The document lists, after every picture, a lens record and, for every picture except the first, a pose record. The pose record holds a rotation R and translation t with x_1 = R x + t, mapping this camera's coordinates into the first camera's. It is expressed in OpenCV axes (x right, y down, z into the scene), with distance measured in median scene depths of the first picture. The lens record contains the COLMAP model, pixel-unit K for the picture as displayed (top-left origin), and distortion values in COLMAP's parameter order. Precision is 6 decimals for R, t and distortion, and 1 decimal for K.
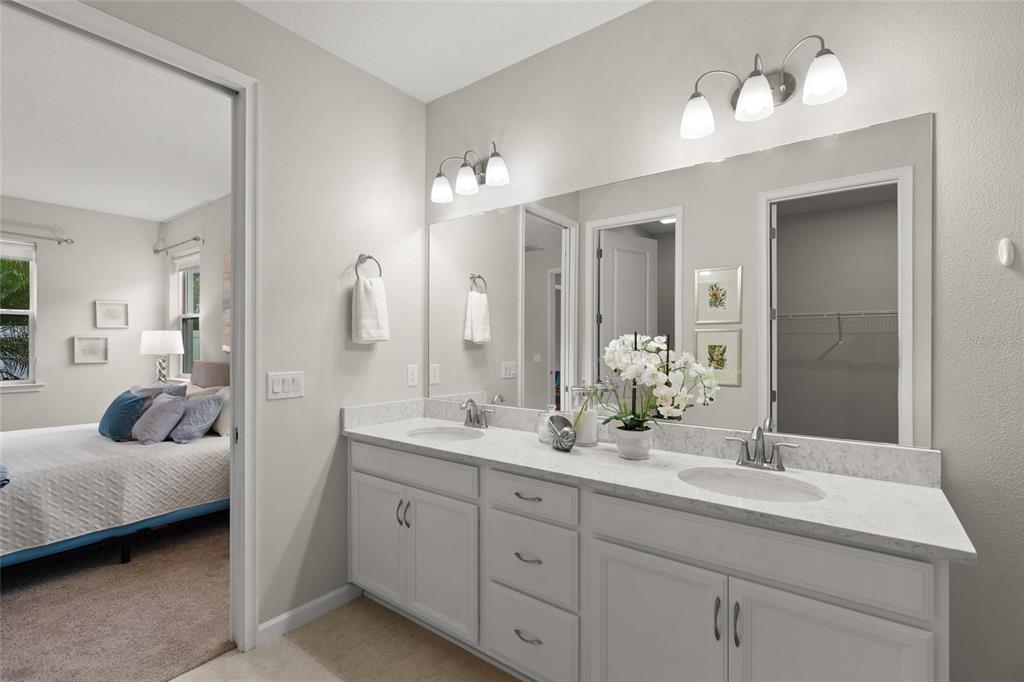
lens RADIAL K [[468.1, 0, 509.0], [0, 468.1, 345.0], [0, 0, 1]] dist [-0.007926, 0.004678]
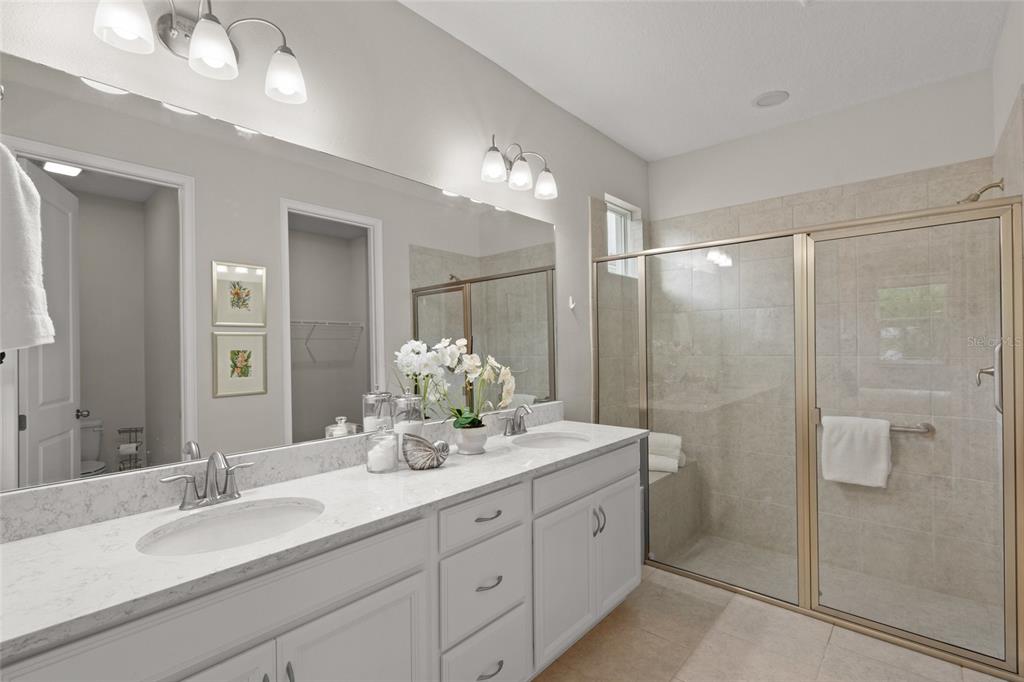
lens RADIAL K [[468.1, 0, 512.8], [0, 468.1, 344.0], [0, 0, 1]] dist [-0.007926, 0.004678]
pose [[0.070212, 0.000331, 0.997532, -0.413227], [0.013576, 0.999907, -0.001287, -0.003949], [-0.997440, 0.013633, 0.070201, 0.423645]]
